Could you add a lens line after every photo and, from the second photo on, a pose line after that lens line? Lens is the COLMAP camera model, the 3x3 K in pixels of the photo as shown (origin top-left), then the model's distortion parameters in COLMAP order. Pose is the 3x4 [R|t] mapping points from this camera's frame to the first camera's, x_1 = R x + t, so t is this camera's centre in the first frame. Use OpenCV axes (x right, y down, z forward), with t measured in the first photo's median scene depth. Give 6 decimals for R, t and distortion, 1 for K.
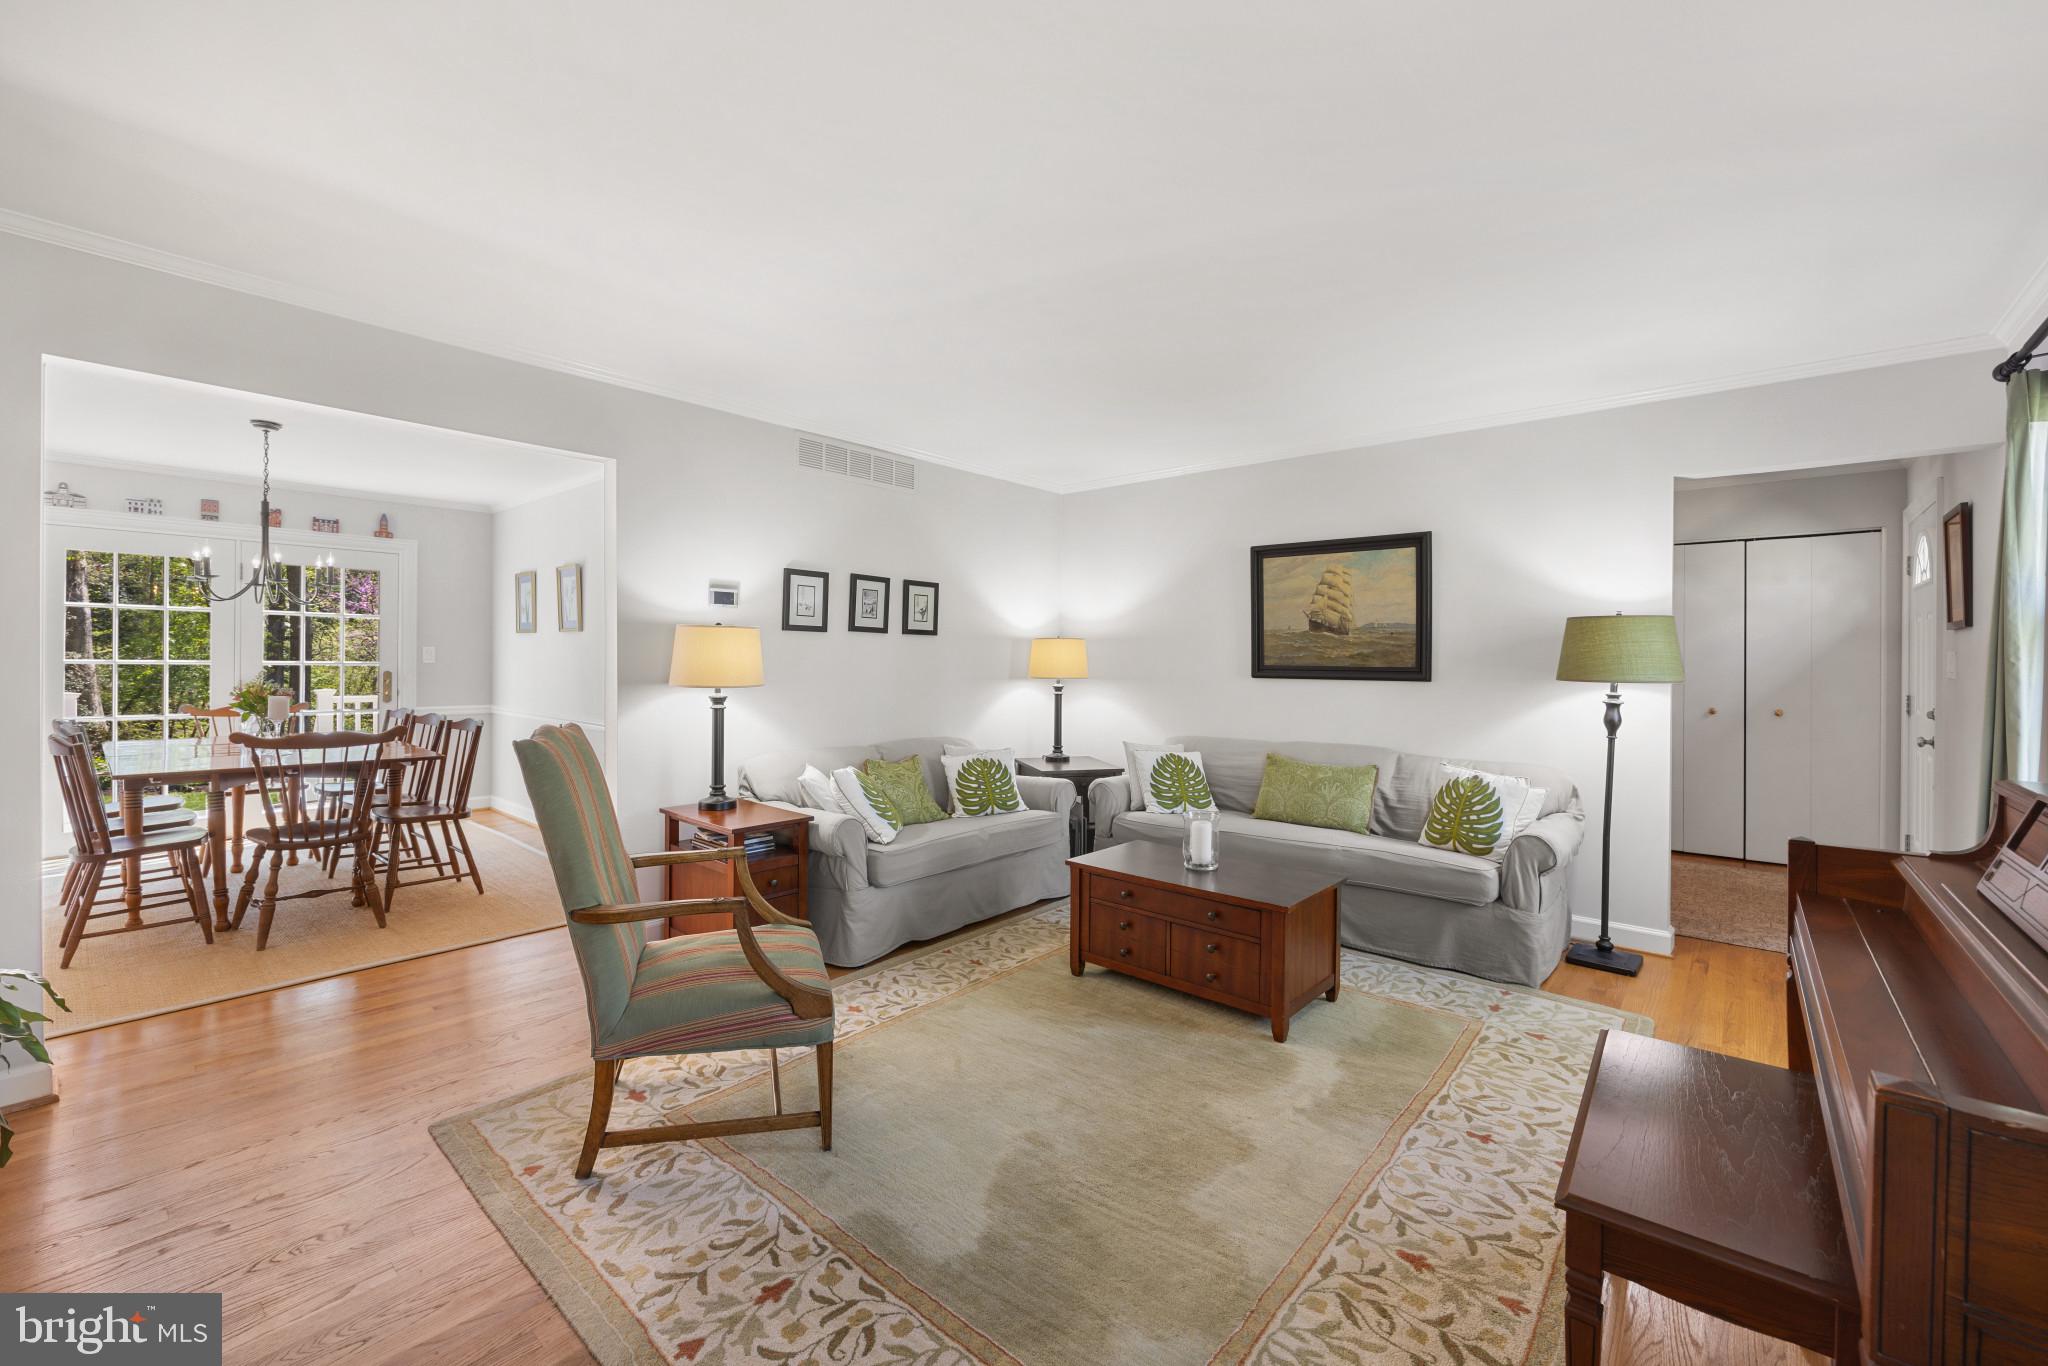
lens RADIAL K [[831.0, 0, 1017.6], [0, 831.0, 667.5], [0, 0, 1]] dist [-0.002293, 0.000162]
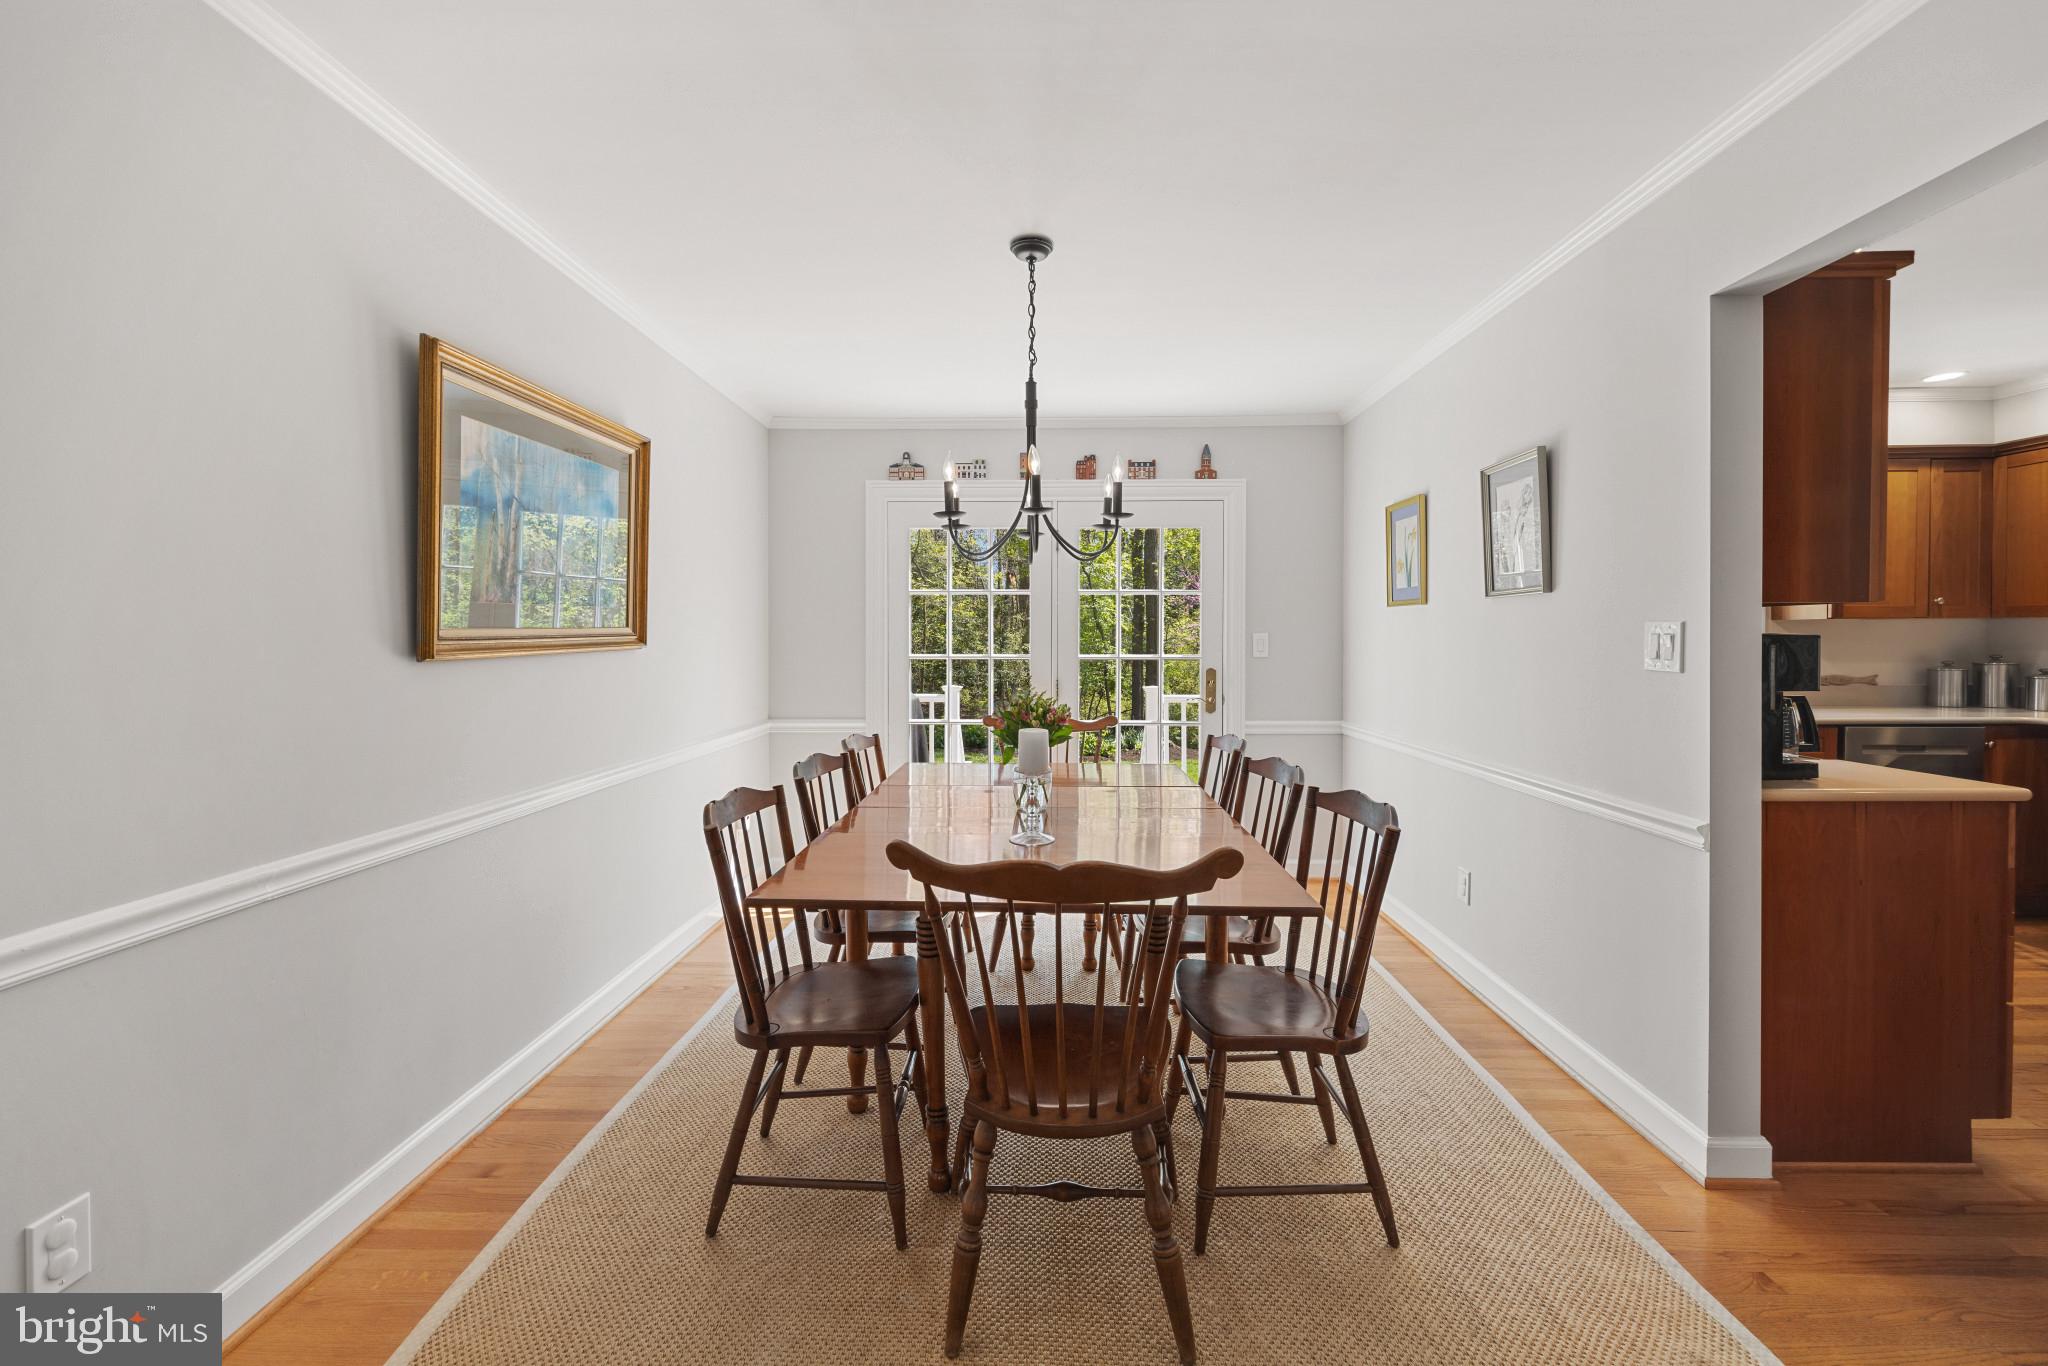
lens RADIAL K [[831.0, 0, 1028.6], [0, 831.0, 645.4], [0, 0, 1]] dist [-0.002293, 0.000162]
pose [[0.643010, -0.006027, -0.765834, -0.466799], [-0.000617, 0.999965, -0.008387, -0.013047], [0.765857, 0.005866, 0.642984, 0.627975]]
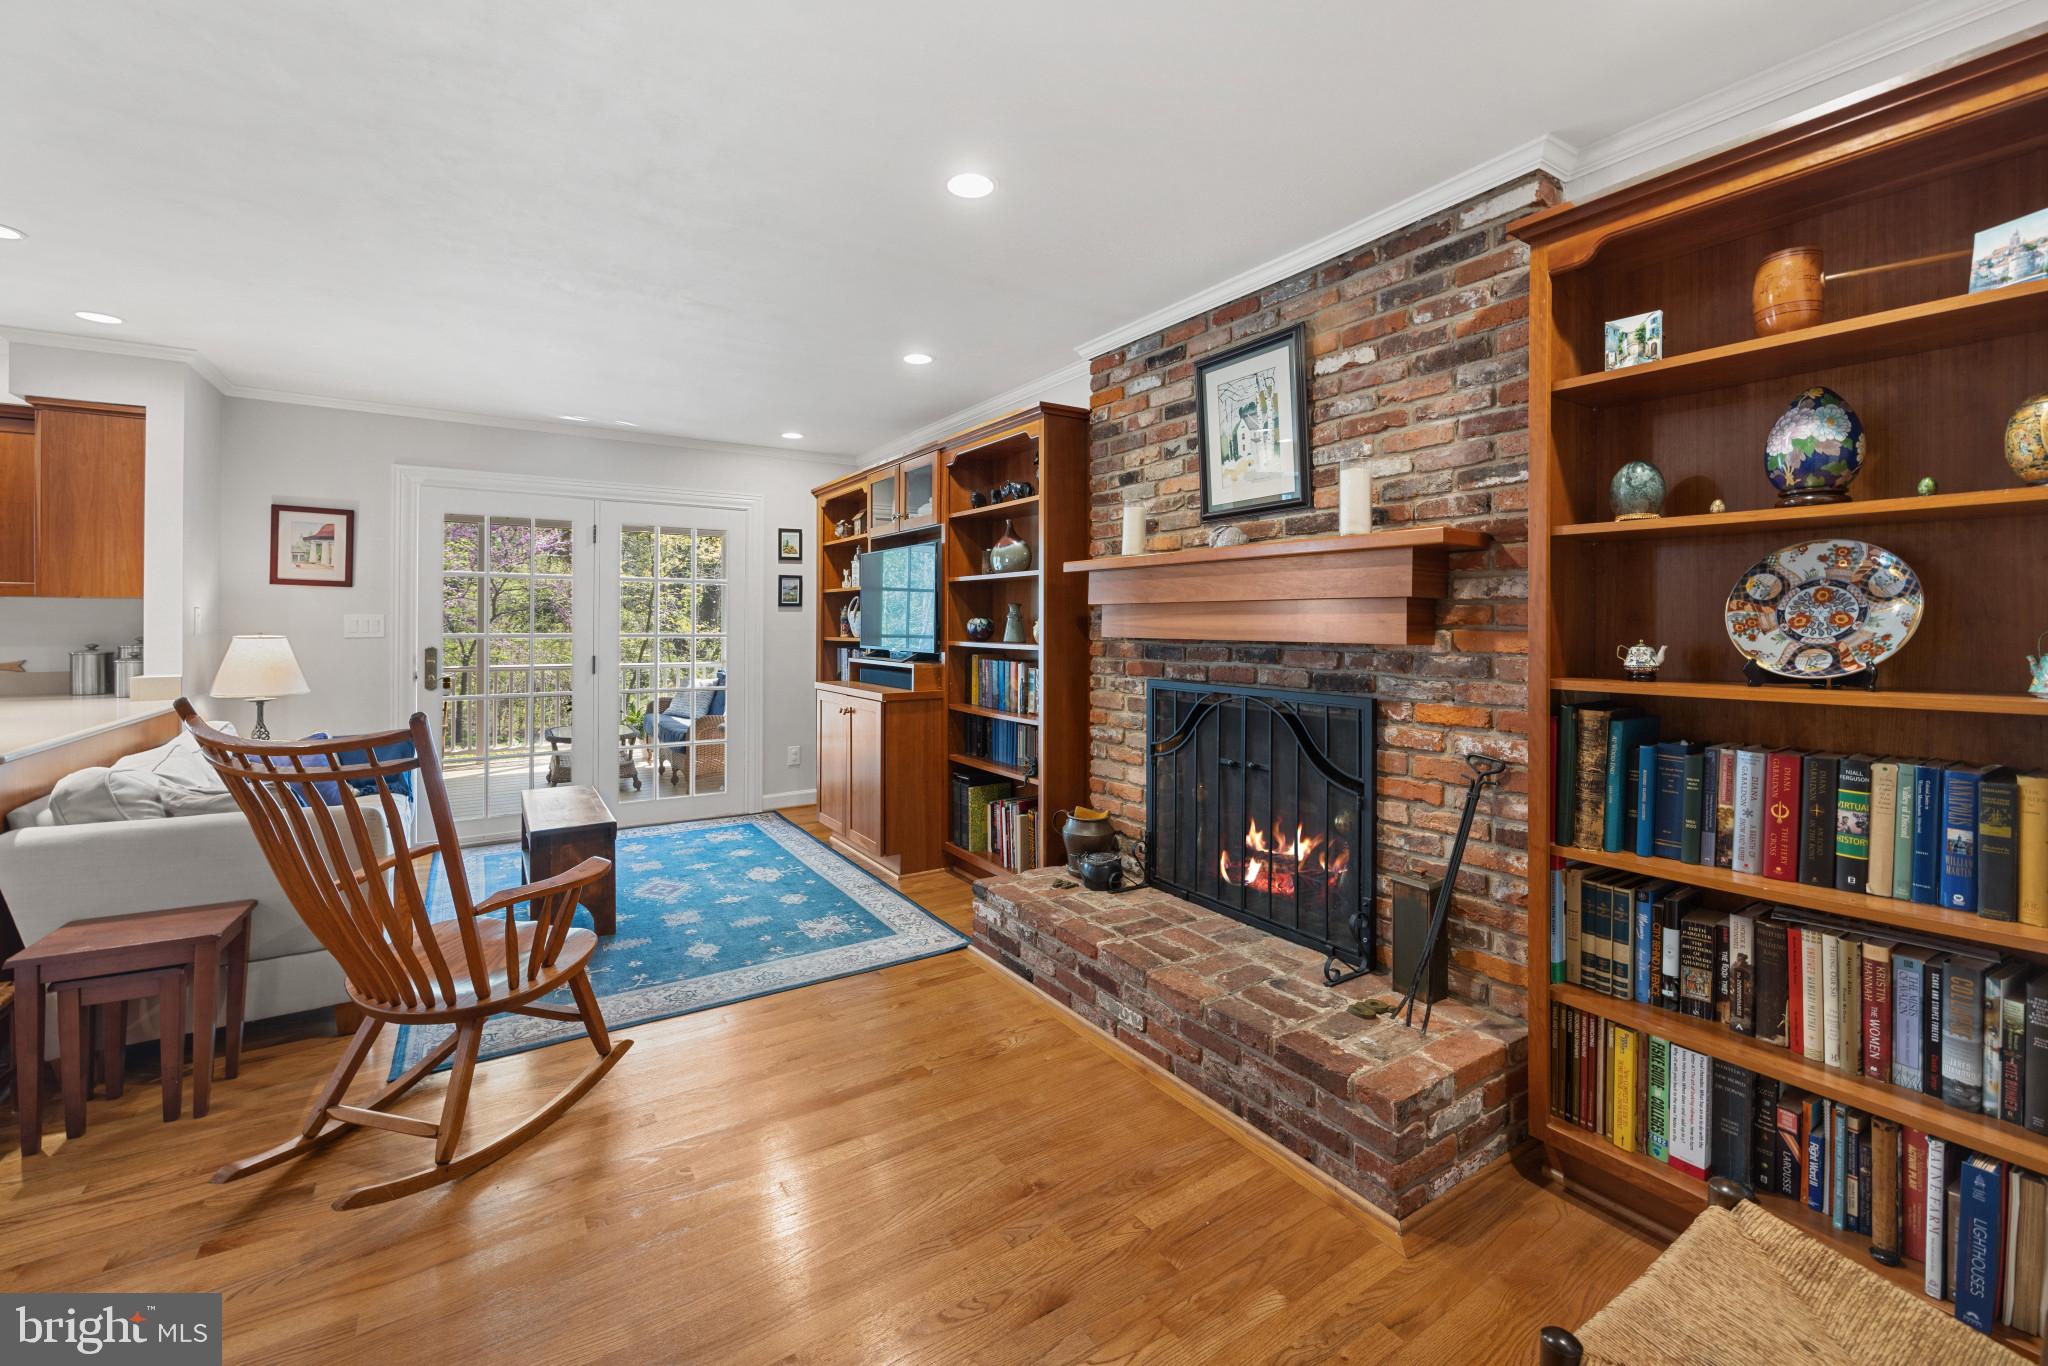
lens RADIAL K [[852.2, 0, 1027.2], [0, 852.2, 624.6], [0, 0, 1]] dist [-0.002865, 0.000682]
pose [[0.962695, -0.002046, -0.270583, 0.712472], [-0.001310, 0.999924, -0.012219, -0.014773], [0.270587, 0.012117, 0.962619, 1.486565]]
